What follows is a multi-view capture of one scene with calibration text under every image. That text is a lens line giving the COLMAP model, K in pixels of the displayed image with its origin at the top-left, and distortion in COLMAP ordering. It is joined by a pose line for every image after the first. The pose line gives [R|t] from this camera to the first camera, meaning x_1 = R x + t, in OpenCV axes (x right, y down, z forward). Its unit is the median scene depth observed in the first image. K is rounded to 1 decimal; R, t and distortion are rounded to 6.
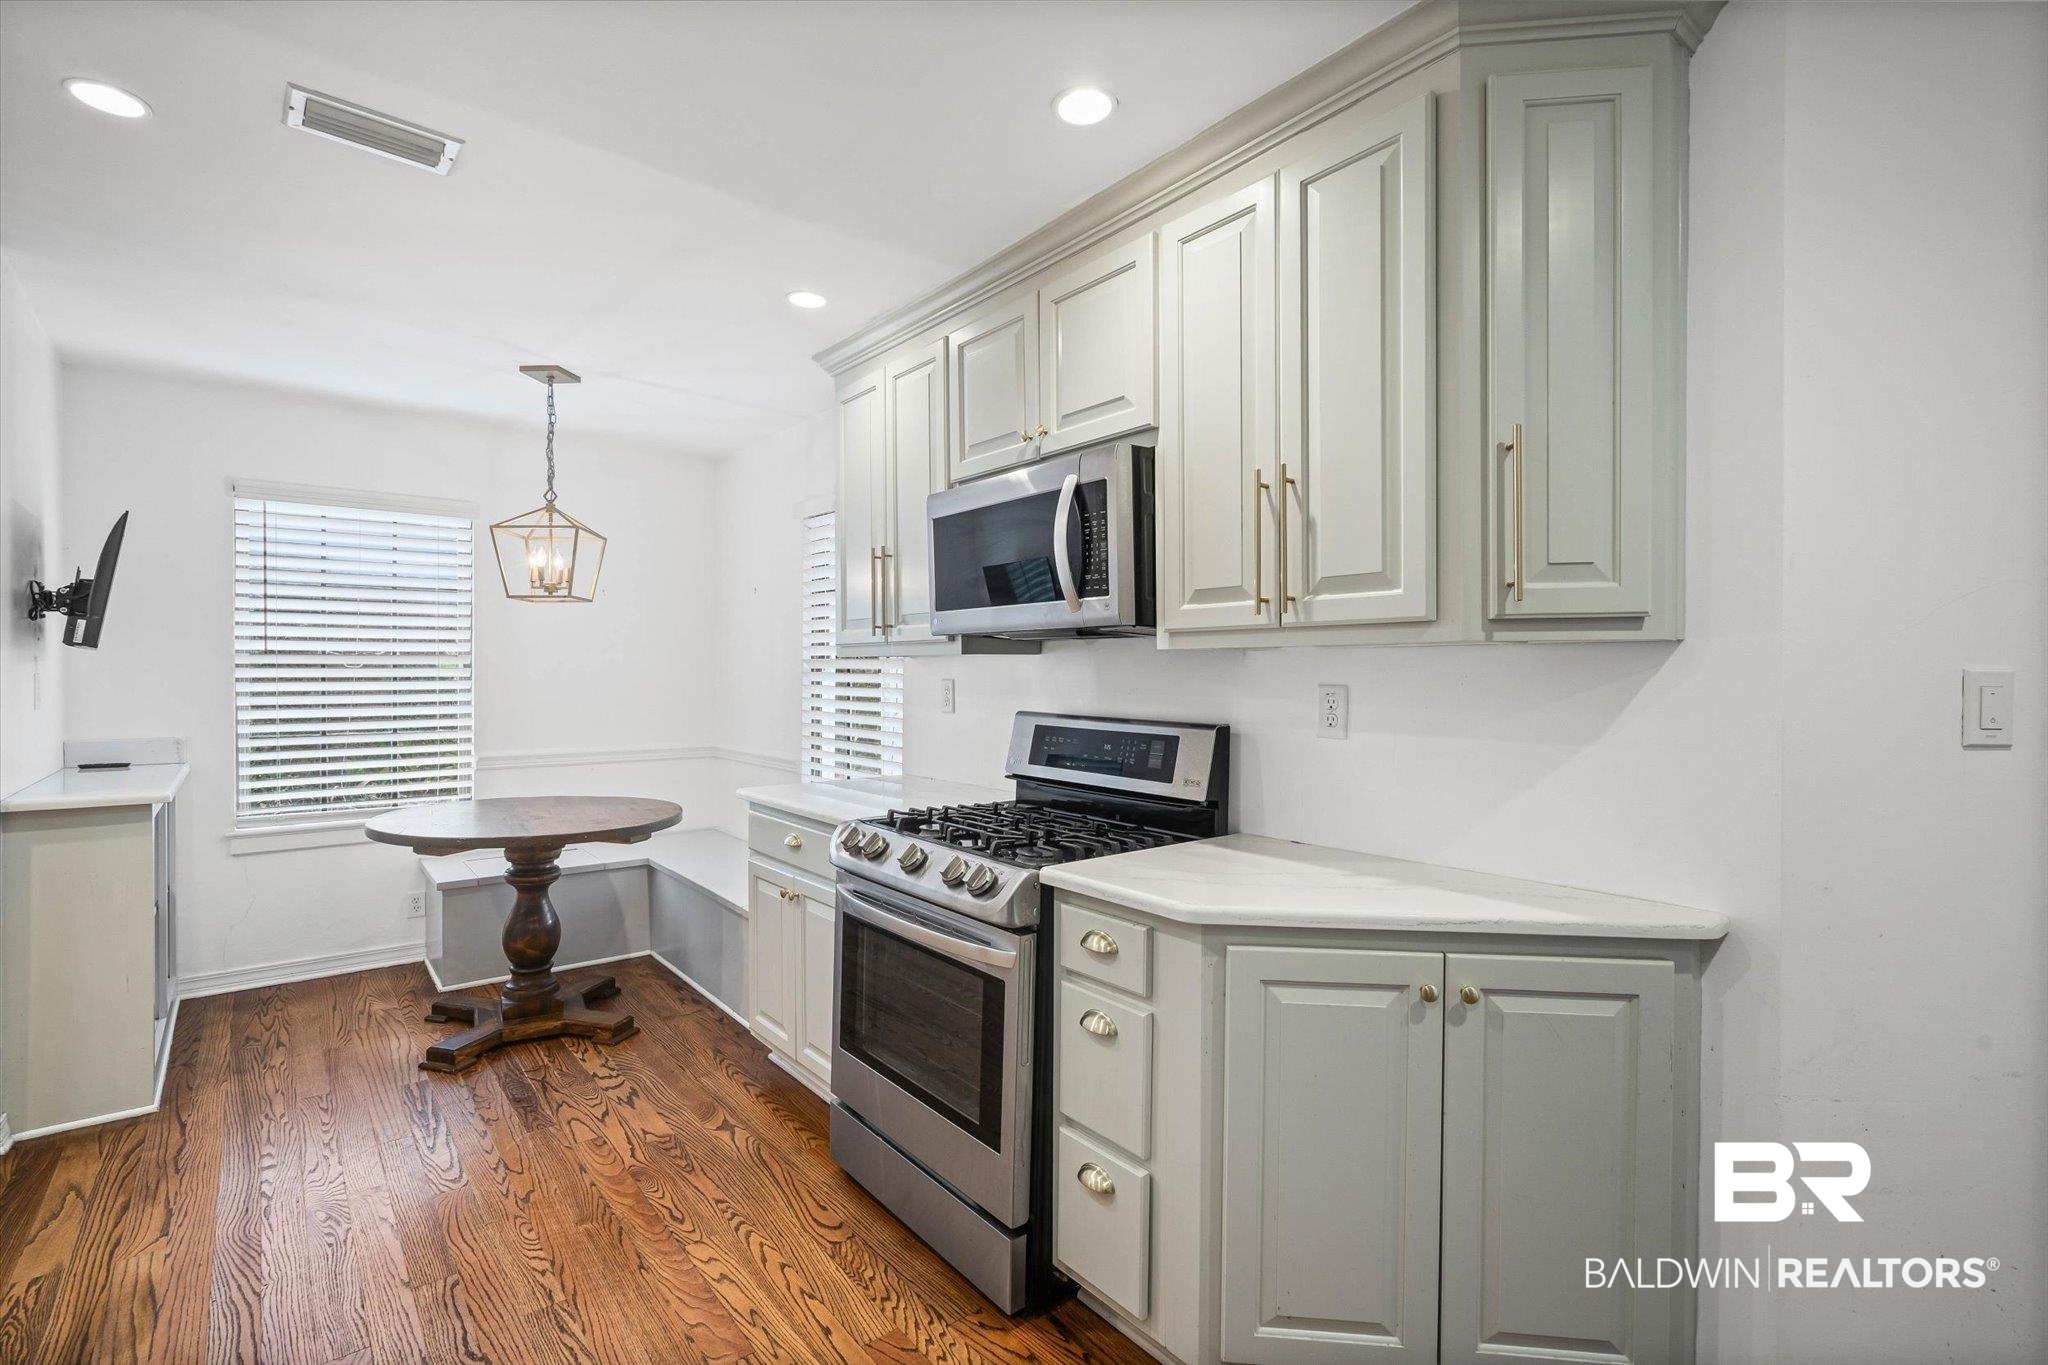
lens RADIAL K [[931.7, 0, 1009.0], [0, 931.7, 680.3], [0, 0, 1]] dist [-0.005324, 0.002155]
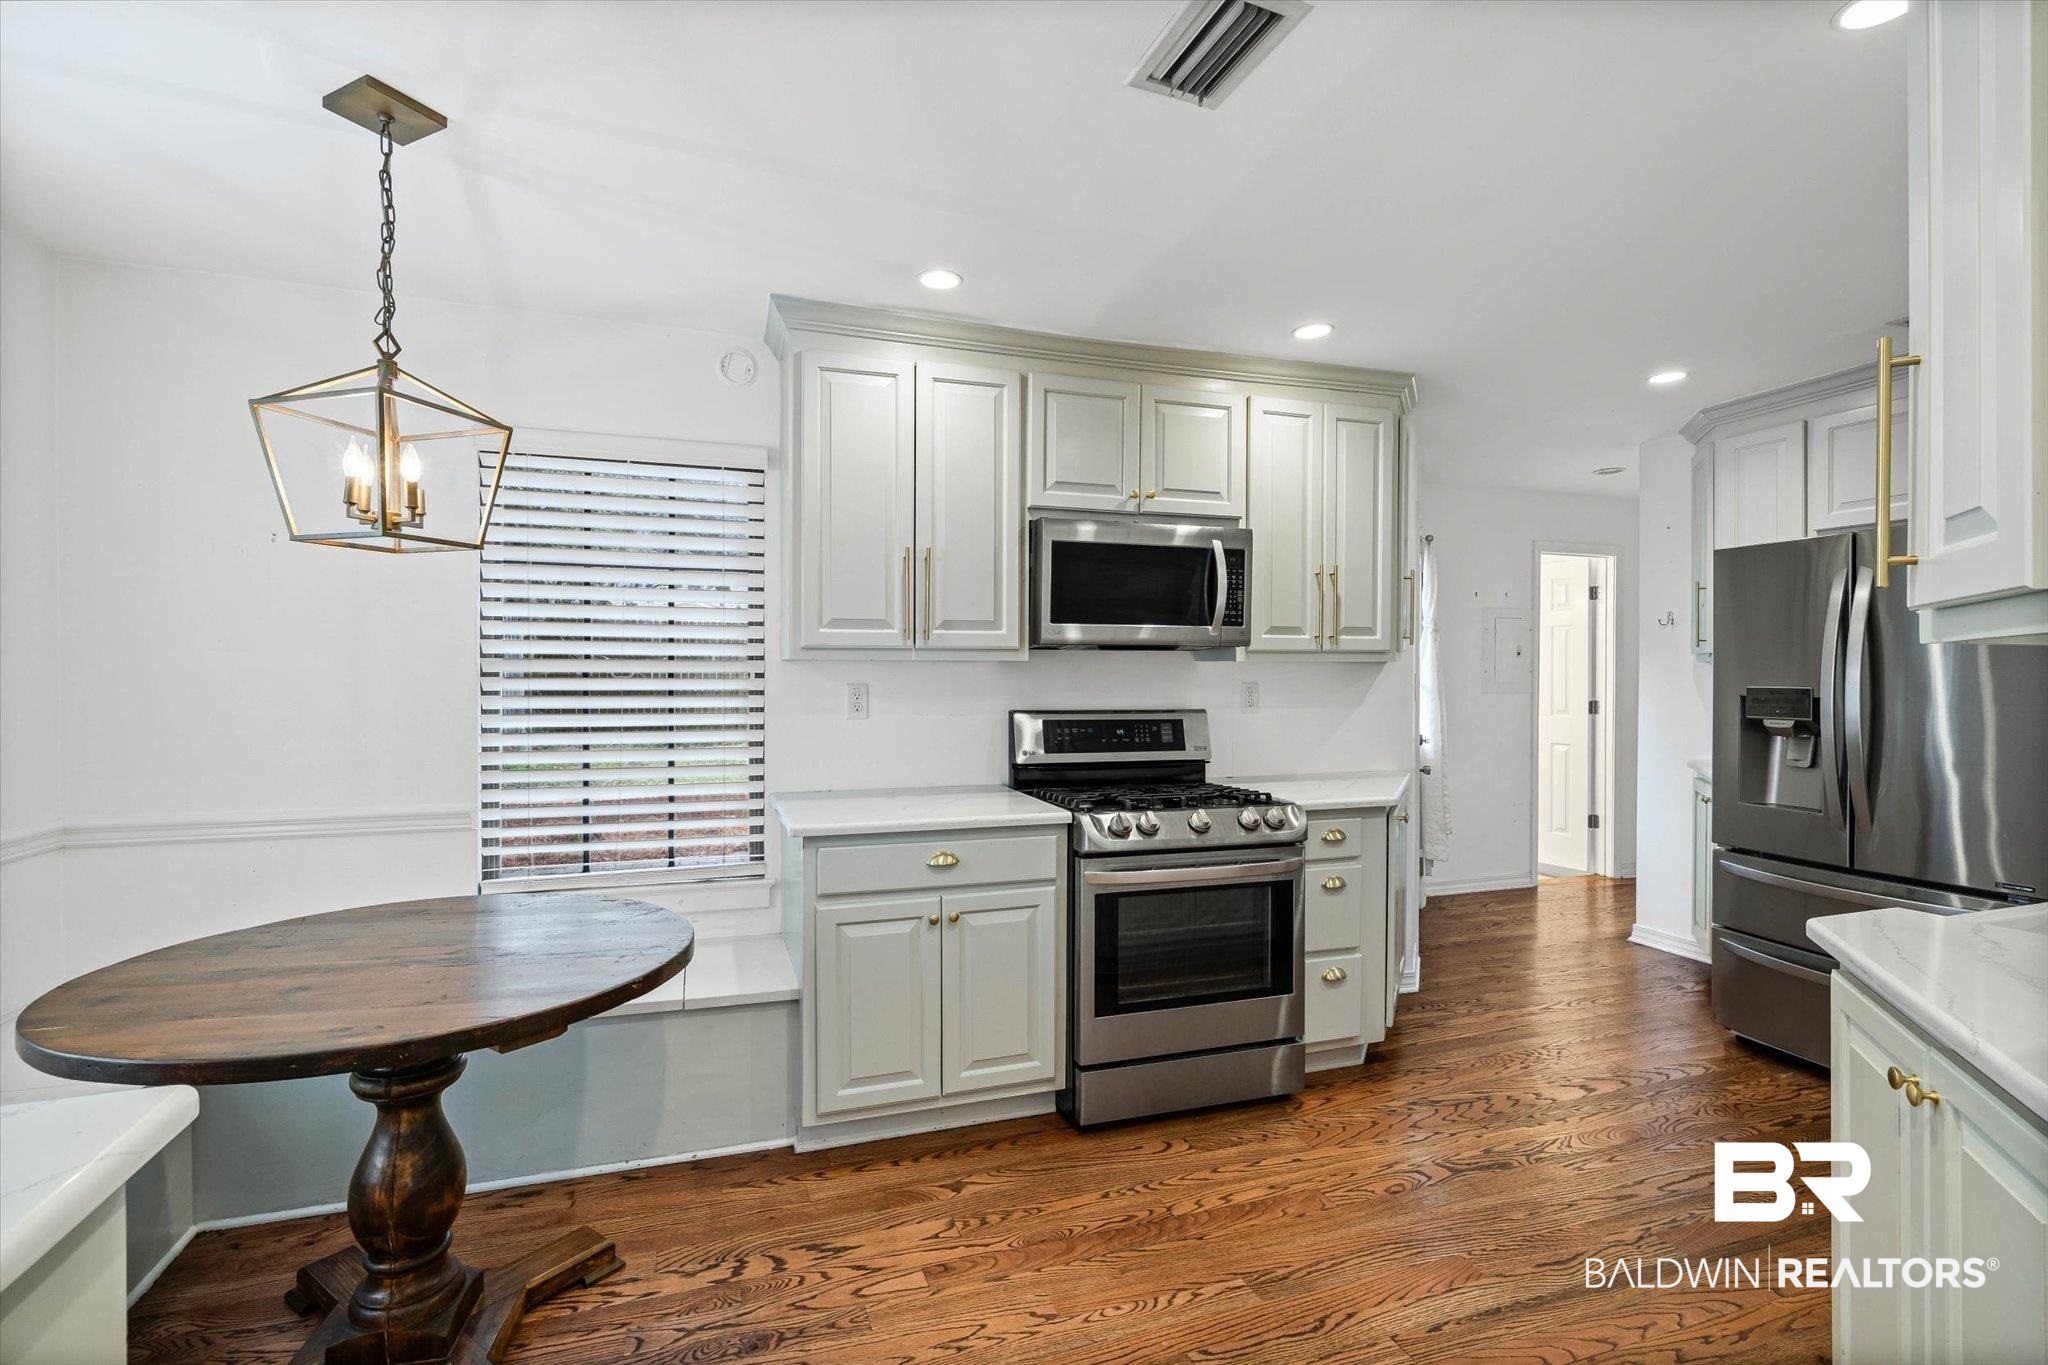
lens RADIAL K [[931.7, 0, 1009.4], [0, 931.7, 682.7], [0, 0, 1]] dist [-0.005324, 0.002155]
pose [[0.346587, -0.015336, 0.937893, -1.155348], [0.009687, 0.999872, 0.012770, -0.016802], [-0.937968, 0.004659, 0.346691, 0.658592]]
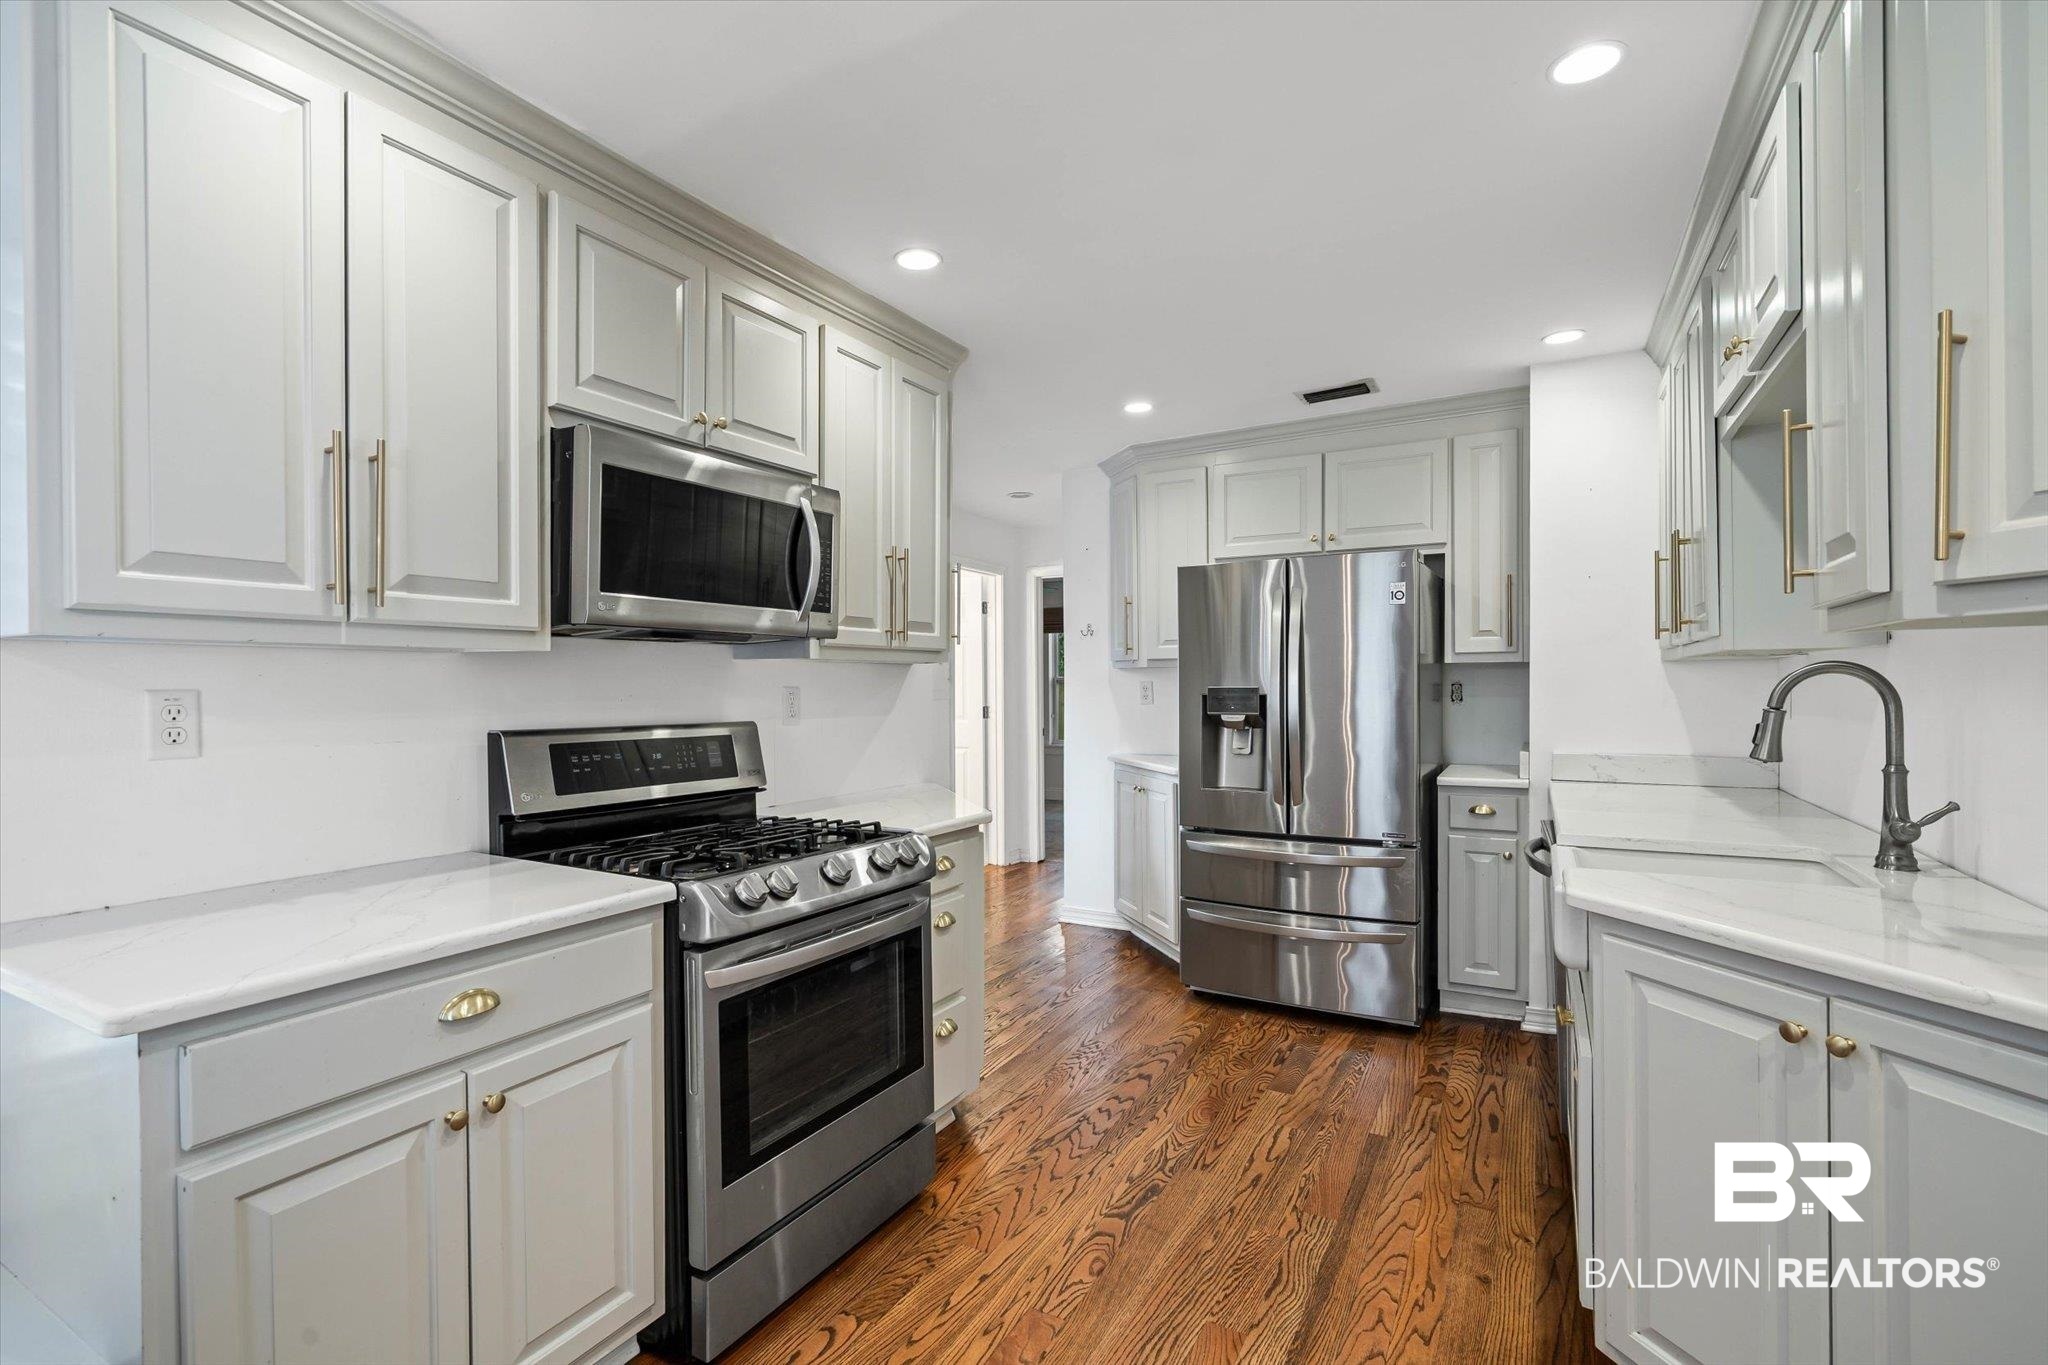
lens RADIAL K [[931.7, 0, 1011.9], [0, 931.7, 696.6], [0, 0, 1]] dist [-0.005324, 0.002155]
pose [[-0.371709, -0.013761, 0.928247, -0.869166], [0.011858, 0.999738, 0.019570, -0.003090], [-0.928273, 0.018281, -0.371449, 0.975972]]
